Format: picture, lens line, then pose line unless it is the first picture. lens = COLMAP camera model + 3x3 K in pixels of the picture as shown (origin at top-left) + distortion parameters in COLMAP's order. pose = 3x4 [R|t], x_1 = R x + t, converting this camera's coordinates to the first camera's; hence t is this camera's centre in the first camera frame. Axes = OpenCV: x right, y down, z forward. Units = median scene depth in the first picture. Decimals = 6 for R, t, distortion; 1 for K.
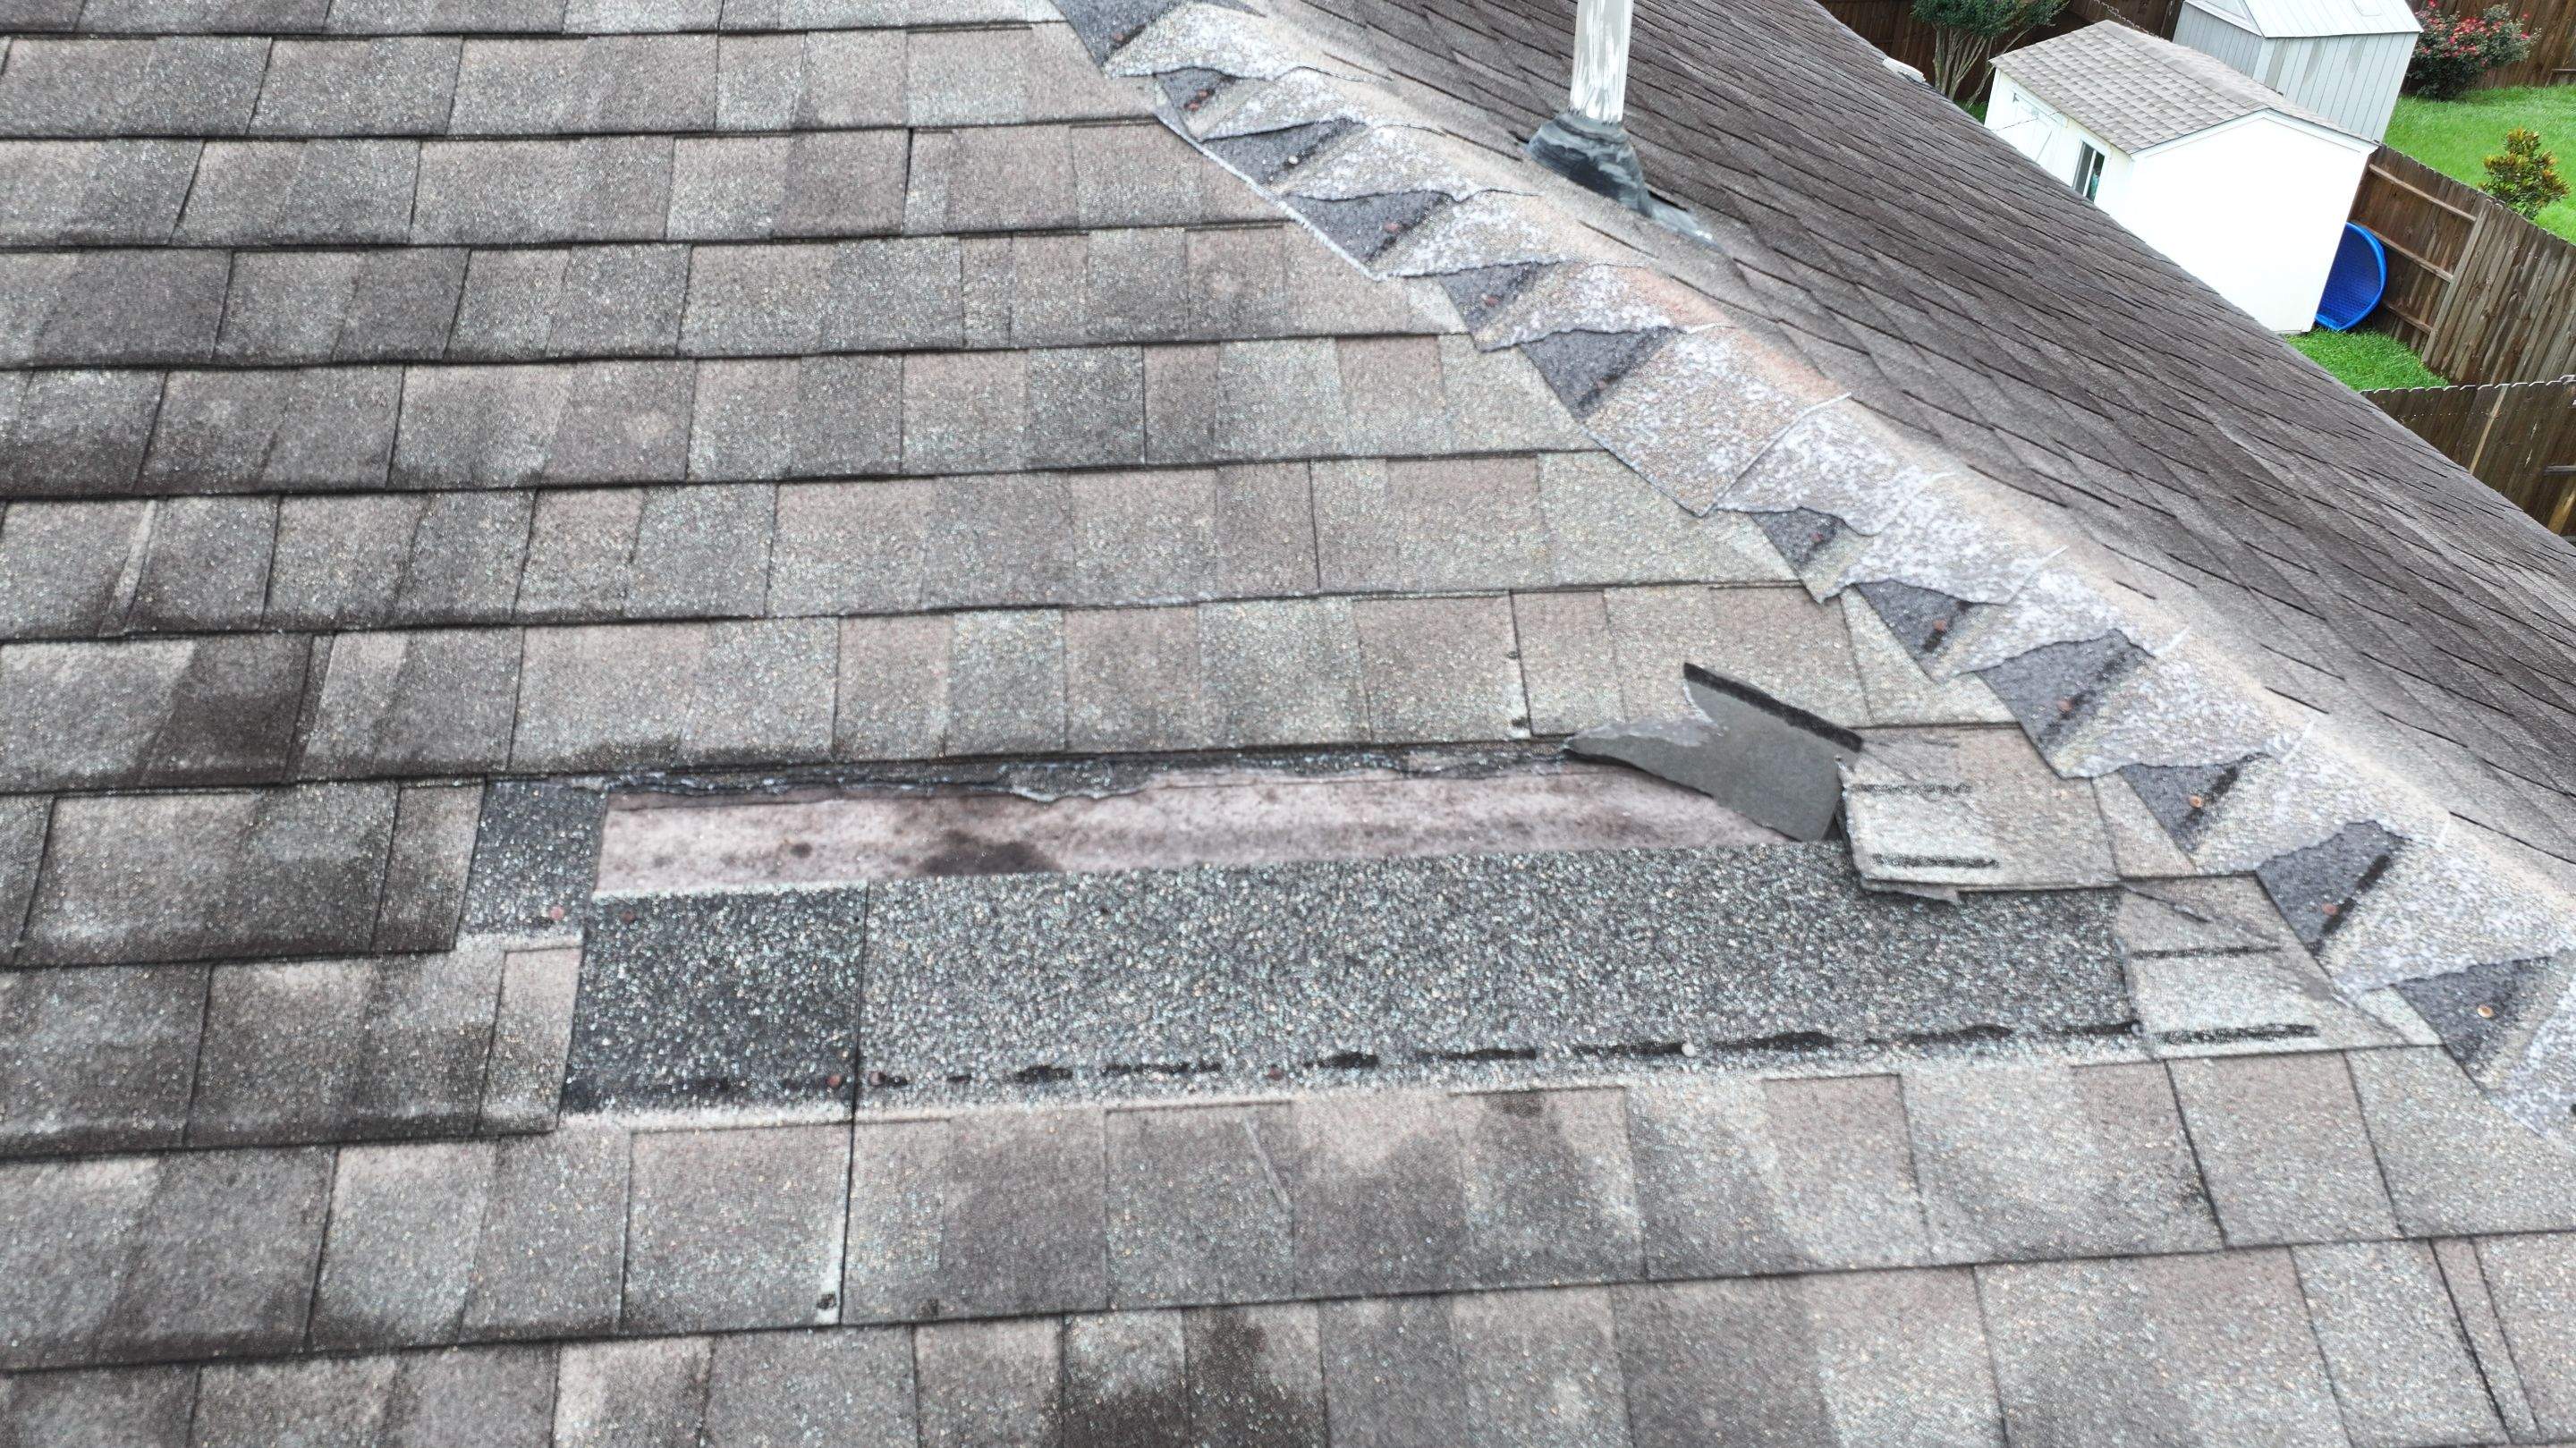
lens RADIAL K [[1797.9, 0, 1281.9], [0, 1797.9, 725.7], [0, 0, 1]] dist [0.008568, 0.003557]
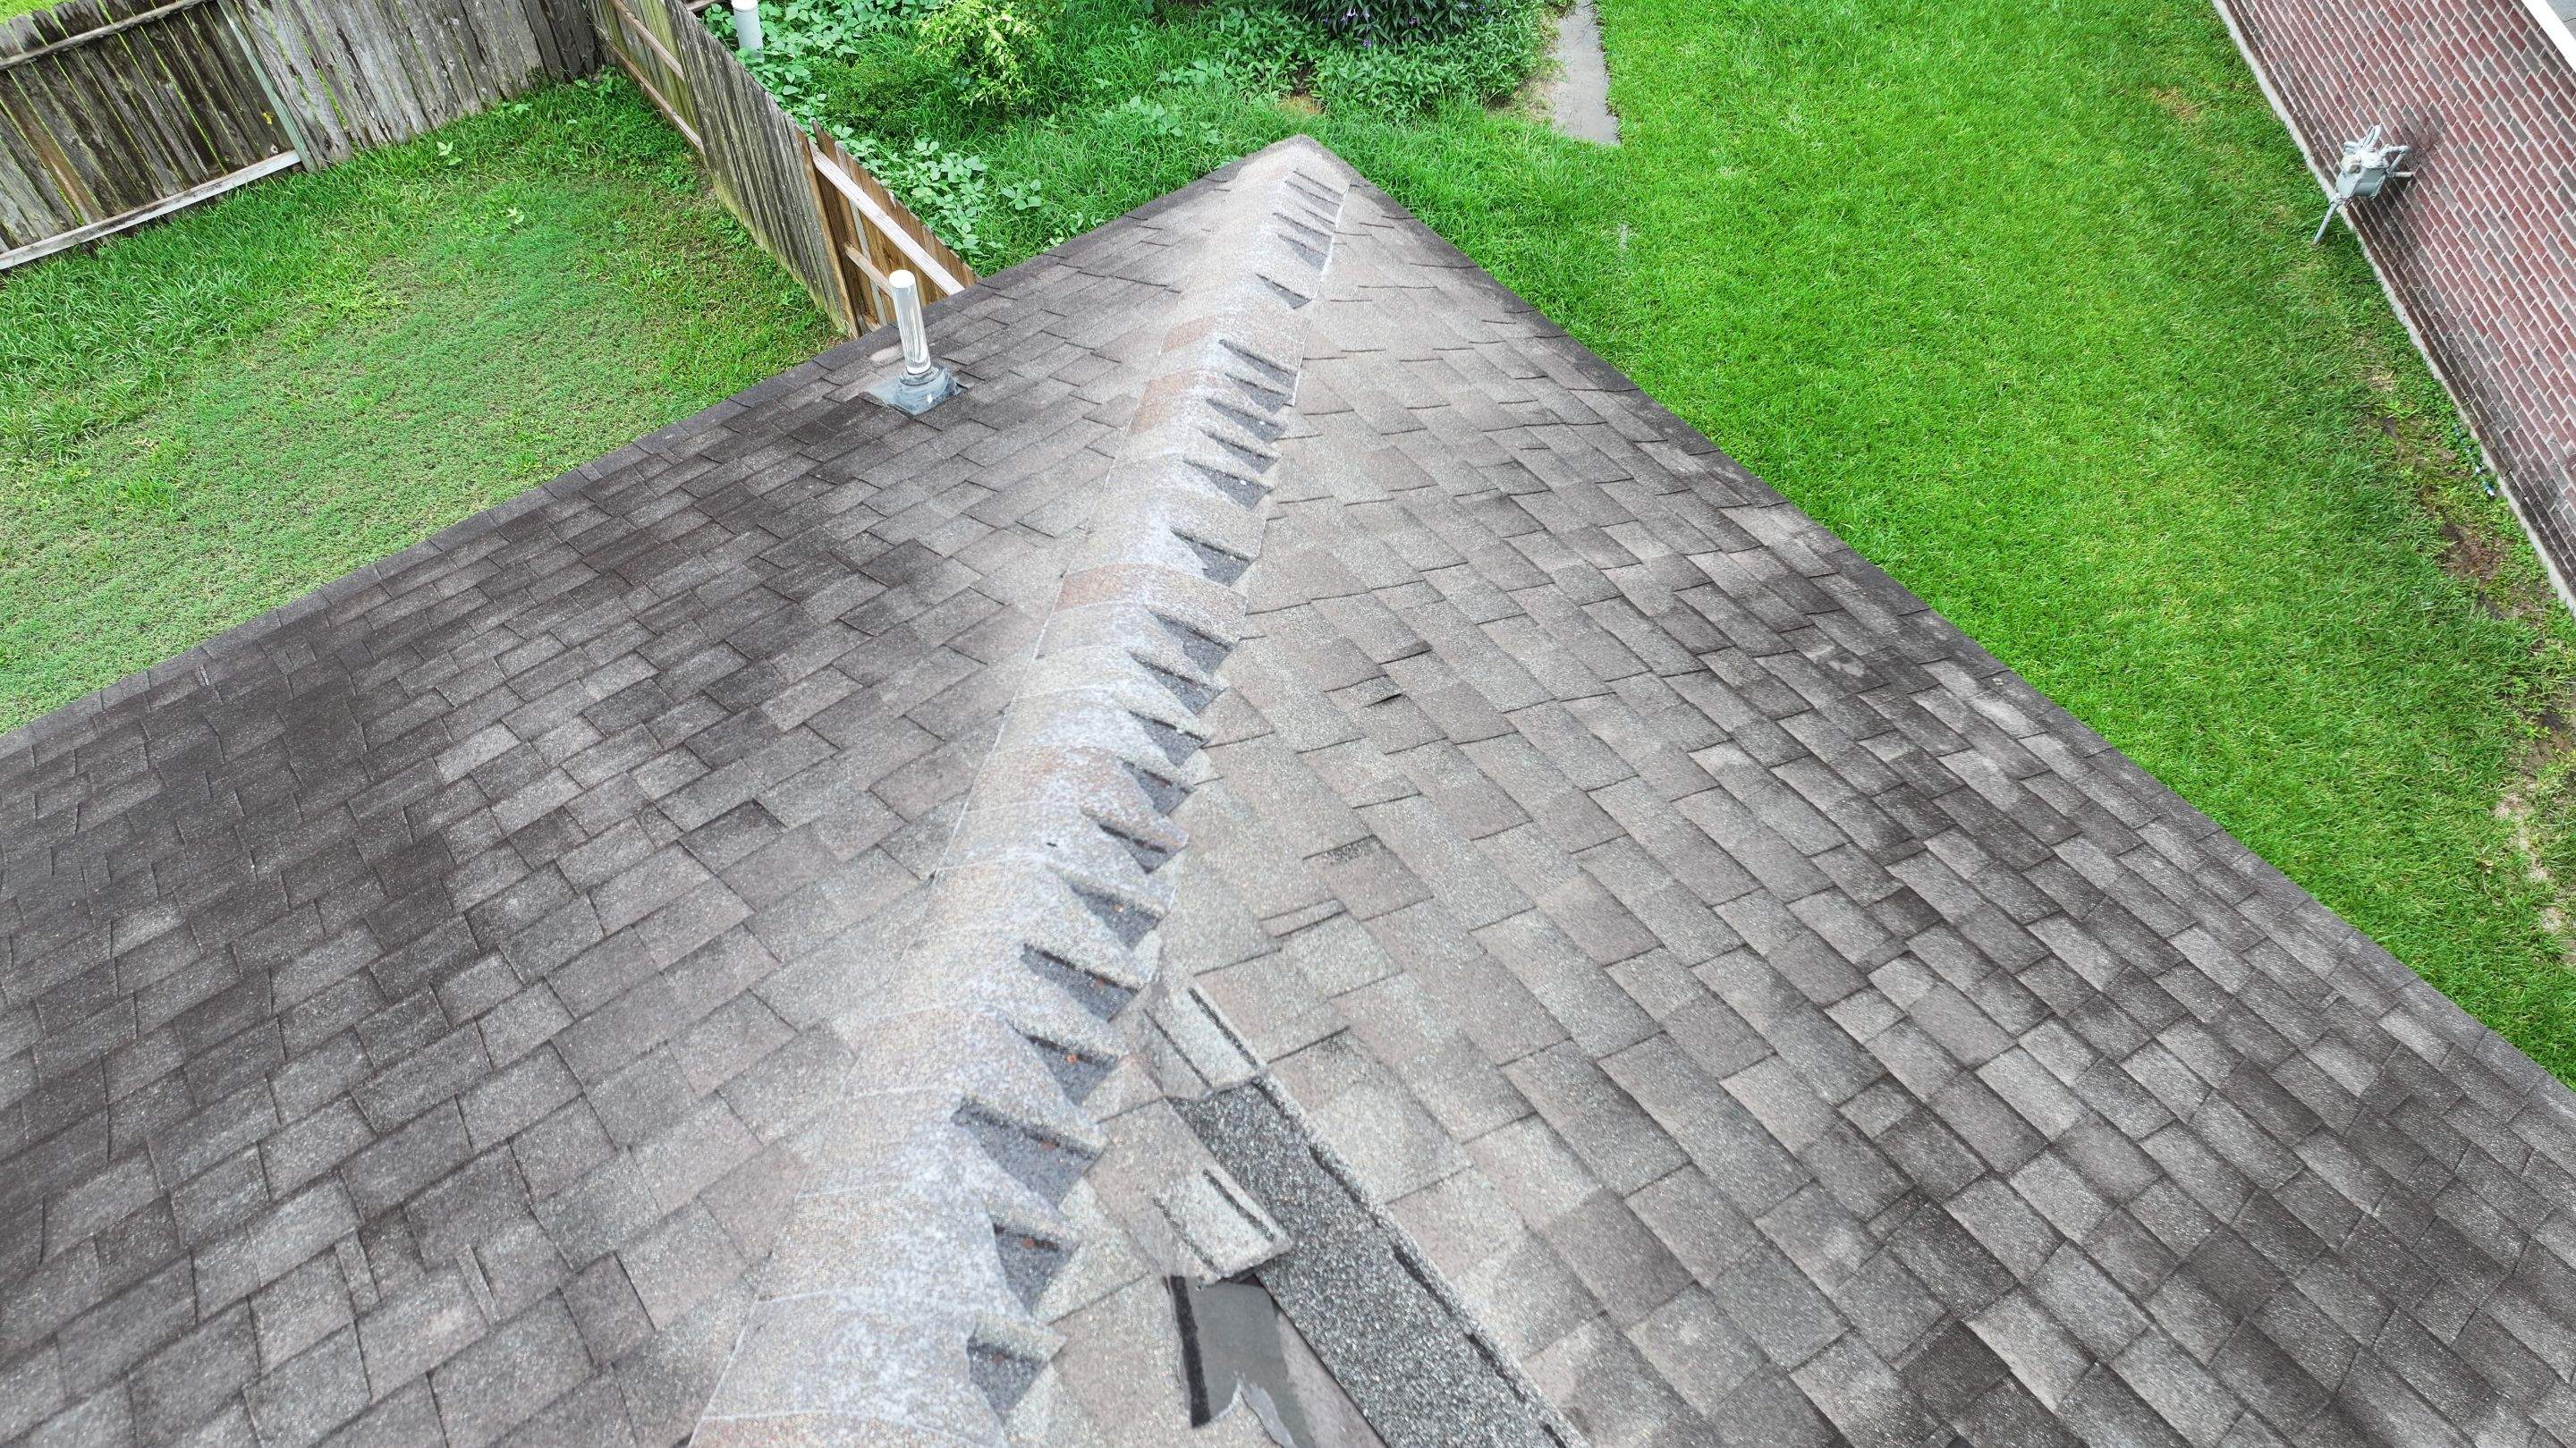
lens RADIAL K [[1797.9, 0, 1281.3], [0, 1797.9, 739.3], [0, 0, 1]] dist [0.008568, 0.003557]
pose [[-0.556523, -0.668835, 0.492892, -0.058983], [0.463157, 0.242770, 0.852378, -1.081955], [-0.689760, 0.702654, 0.174668, 0.532714]]
